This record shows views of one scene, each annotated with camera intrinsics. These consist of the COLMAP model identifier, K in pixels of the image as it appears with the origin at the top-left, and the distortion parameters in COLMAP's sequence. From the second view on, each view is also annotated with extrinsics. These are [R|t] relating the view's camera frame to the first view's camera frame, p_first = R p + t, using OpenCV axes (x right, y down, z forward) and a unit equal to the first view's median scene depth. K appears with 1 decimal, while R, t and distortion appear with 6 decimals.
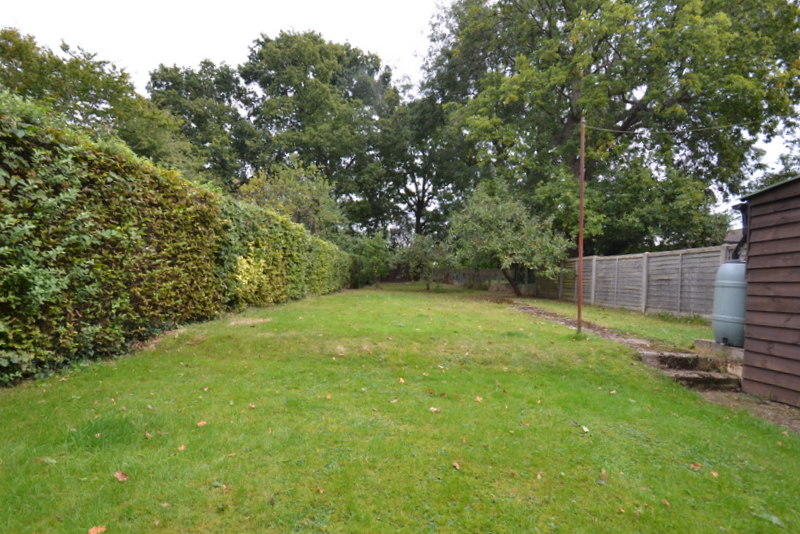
lens RADIAL K [[365.6, 0, 402.0], [0, 365.6, 268.4], [0, 0, 1]] dist [0.000753, 0.000046]
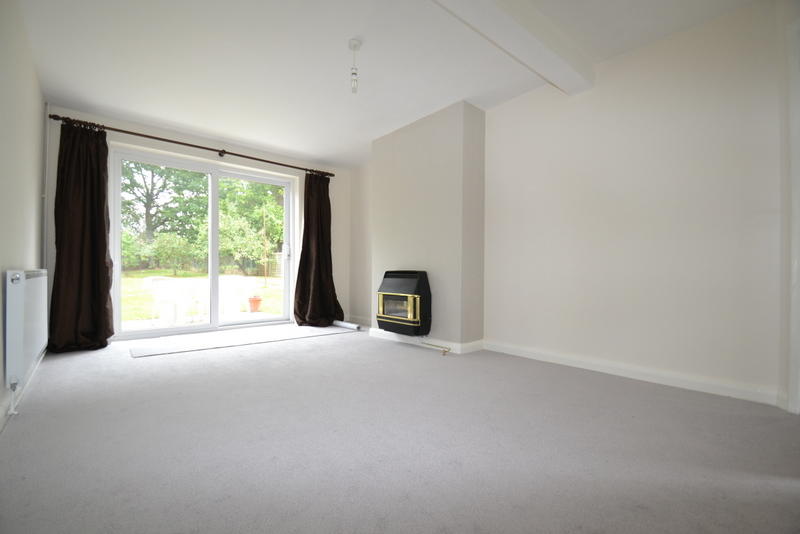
lens RADIAL K [[365.6, 0, 401.9], [0, 365.6, 270.6], [0, 0, 1]] dist [0.000753, 0.000046]
pose [[0.764441, -0.054657, 0.642373, -0.086080], [0.015825, 0.997690, 0.066058, -0.018942], [-0.644499, -0.040332, 0.763540, -0.303806]]
